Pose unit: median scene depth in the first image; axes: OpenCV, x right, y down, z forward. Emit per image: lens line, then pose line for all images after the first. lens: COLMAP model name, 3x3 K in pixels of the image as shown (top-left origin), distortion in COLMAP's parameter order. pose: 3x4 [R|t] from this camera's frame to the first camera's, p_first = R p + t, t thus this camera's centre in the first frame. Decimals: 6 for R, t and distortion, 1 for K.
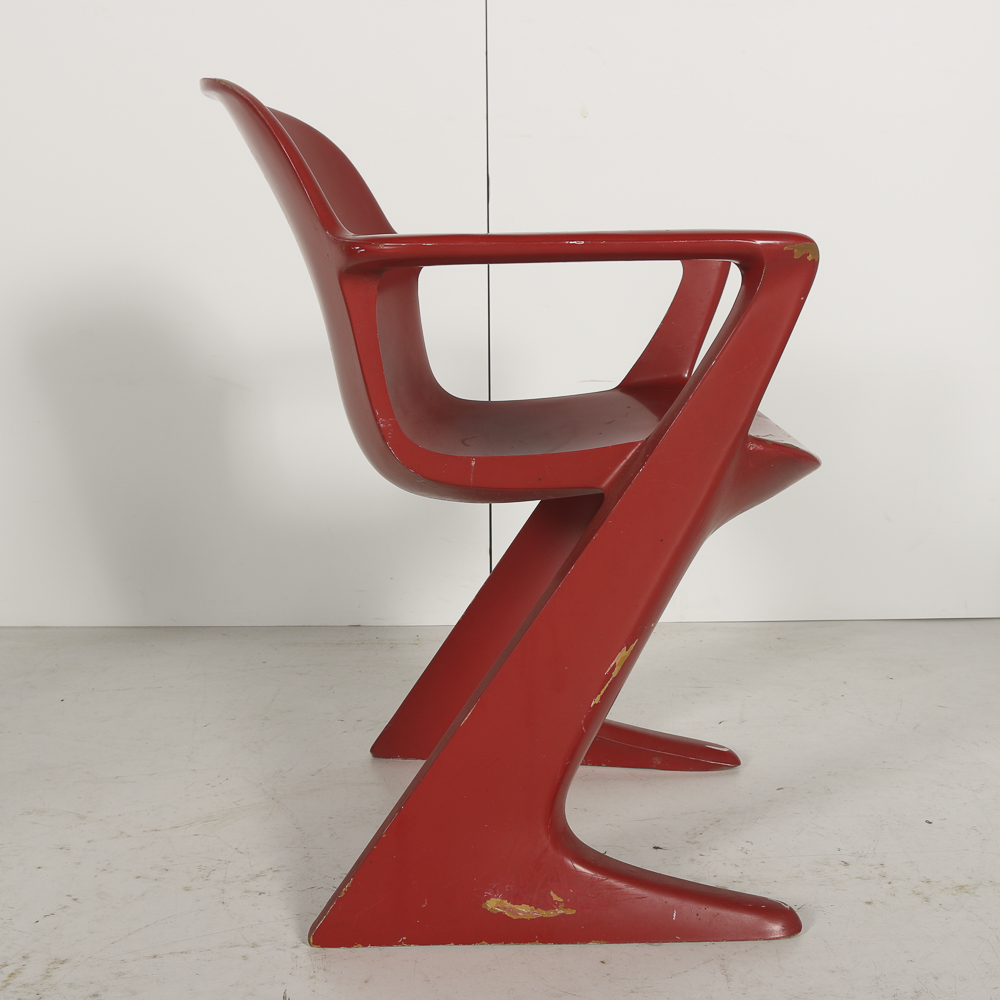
lens RADIAL K [[1445.4, 0, 493.3], [0, 1445.4, 500.0], [0, 0, 1]] dist [-0.092708, 0.000000]
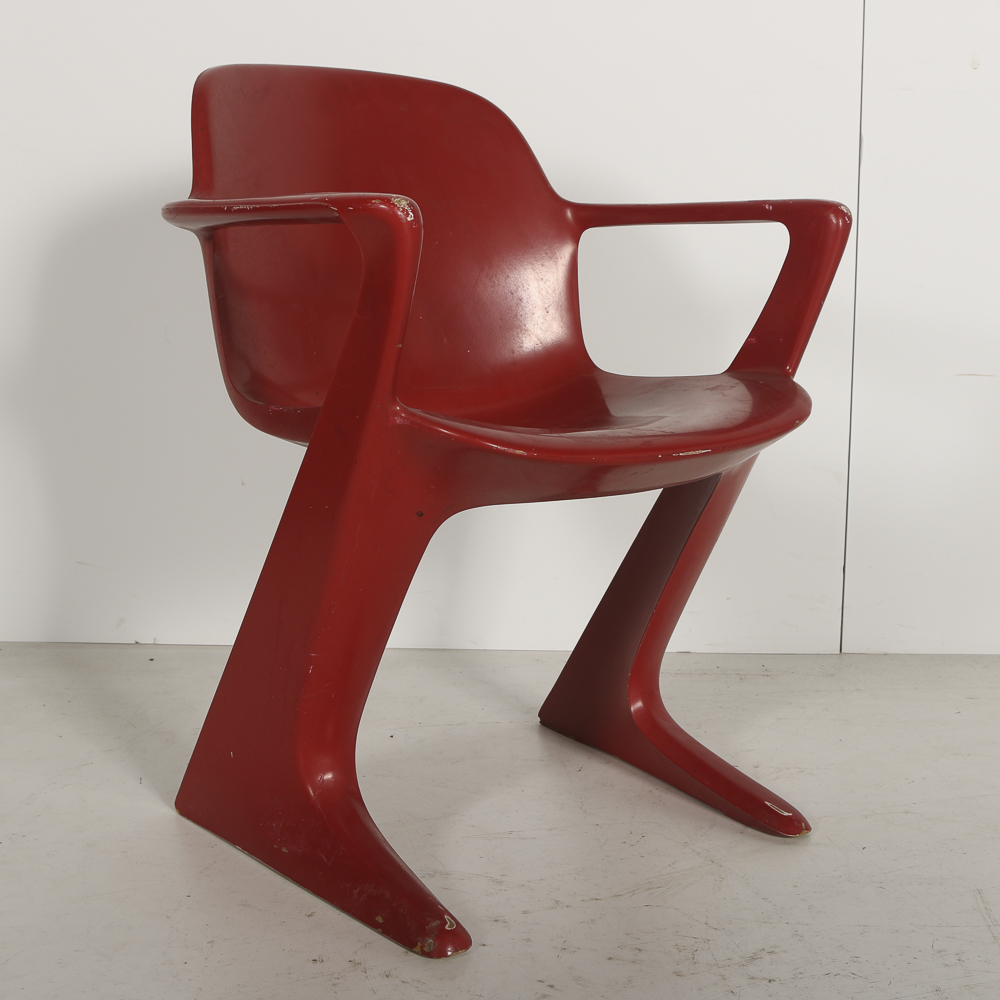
lens RADIAL K [[1593.3, 0, 496.6], [0, 1593.3, 496.8], [0, 0, 1]] dist [-0.099728, 0.000000]
pose [[0.999136, 0.018009, -0.037453, -0.274175], [-0.018120, 0.999832, -0.002630, -0.002319], [0.037400, 0.003306, 0.999295, 0.070100]]
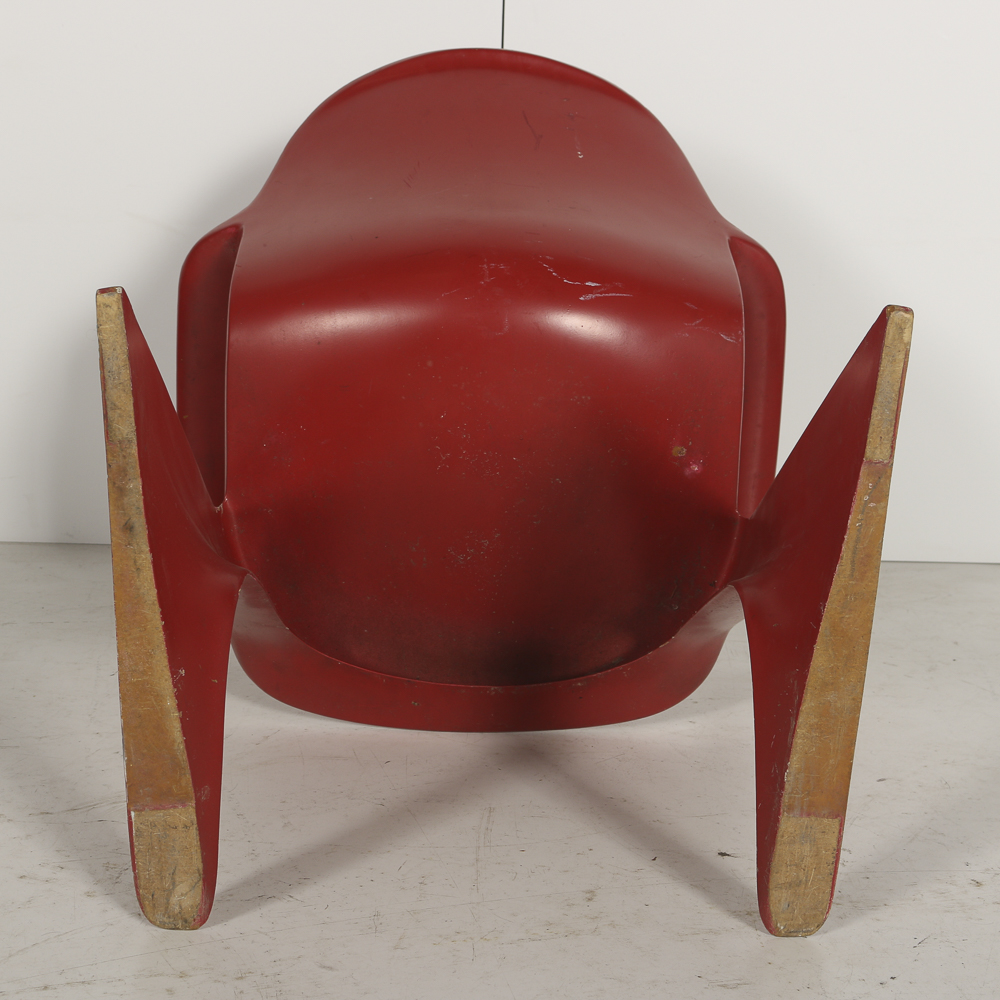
lens RADIAL K [[1802.1, 0, 499.6], [0, 1802.1, 502.1], [0, 0, 1]] dist [-0.061982, 0.000000]
pose [[0.999206, 0.031461, 0.024438, -0.030712], [-0.032700, 0.998107, 0.052080, 0.015068], [-0.022753, -0.052838, 0.998344, 0.081852]]
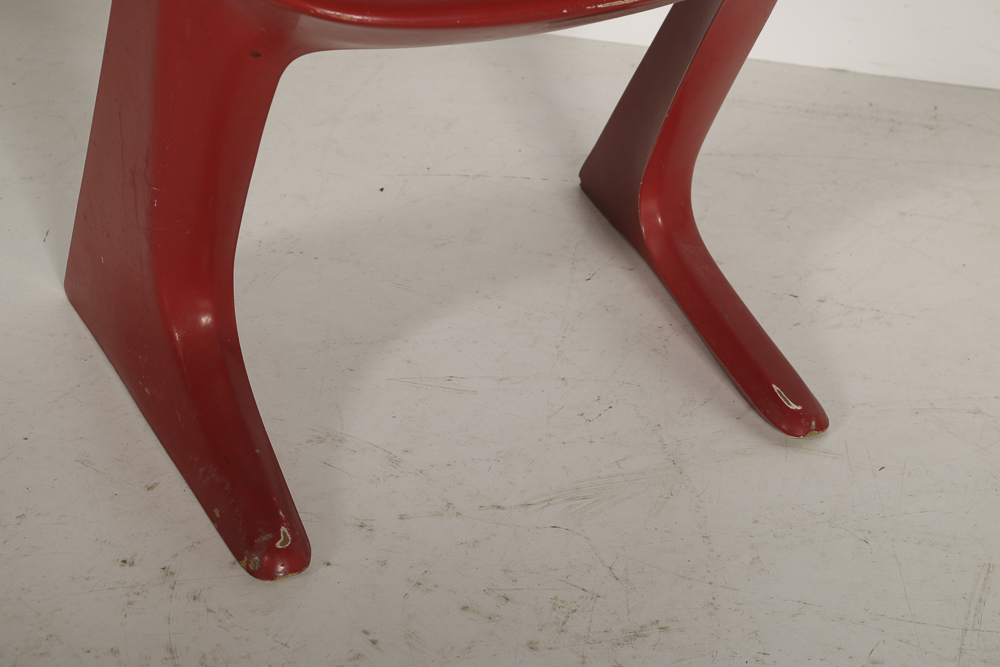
lens RADIAL K [[2188.3, 0, 506.3], [0, 2188.3, 337.4], [0, 0, 1]] dist [0.005838, 0.000000]
pose [[0.965157, 0.154810, -0.210965, -0.025474], [-0.065516, 0.923505, 0.377951, -0.247773], [0.253338, -0.350960, 0.901469, 0.092973]]
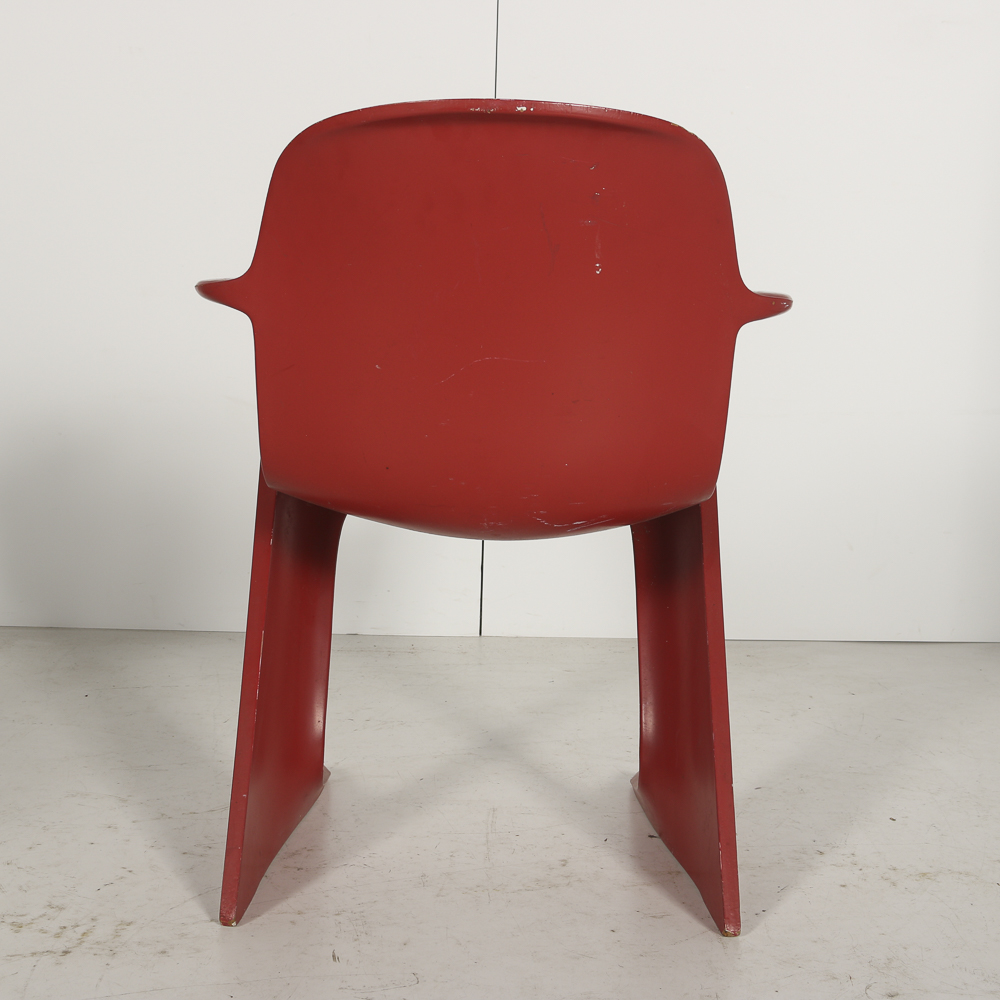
lens RADIAL K [[1445.4, 0, 495.7], [0, 1445.4, 494.9], [0, 0, 1]] dist [-0.092708, 0.000000]
pose [[0.998588, 0.029664, 0.044070, -0.063845], [-0.028837, 0.999398, -0.019268, 0.002866], [-0.044615, 0.017970, 0.998843, -0.110627]]
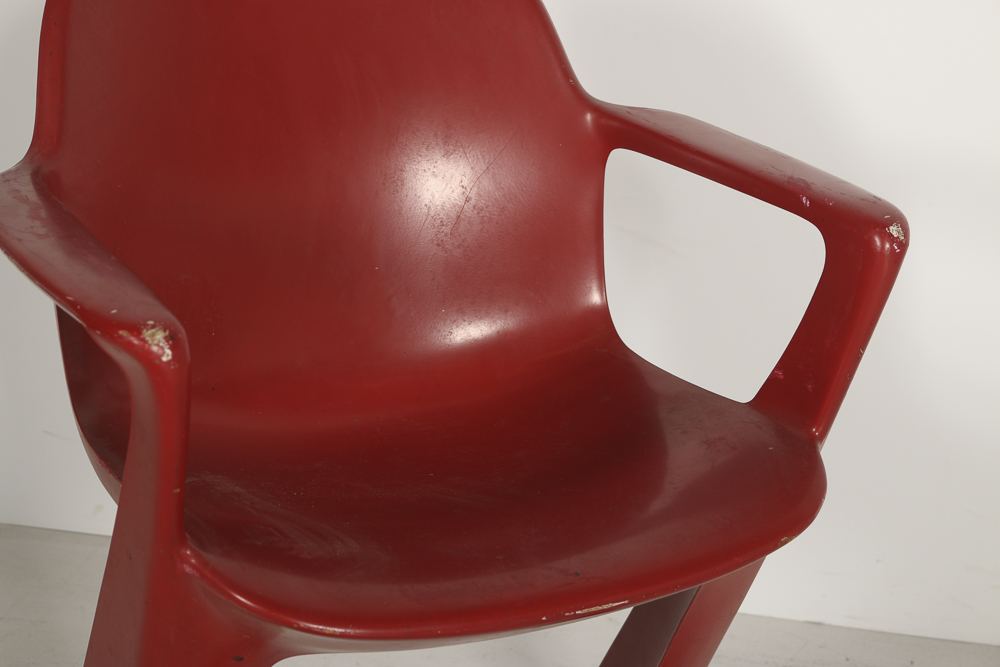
lens RADIAL K [[2188.3, 0, 505.0], [0, 2188.3, 335.0], [0, 0, 1]] dist [0.005838, 0.000000]
pose [[0.968244, 0.100679, -0.228841, -0.031204], [-0.062040, 0.983458, 0.170180, -0.305457], [0.242189, -0.150578, 0.958473, 0.093981]]
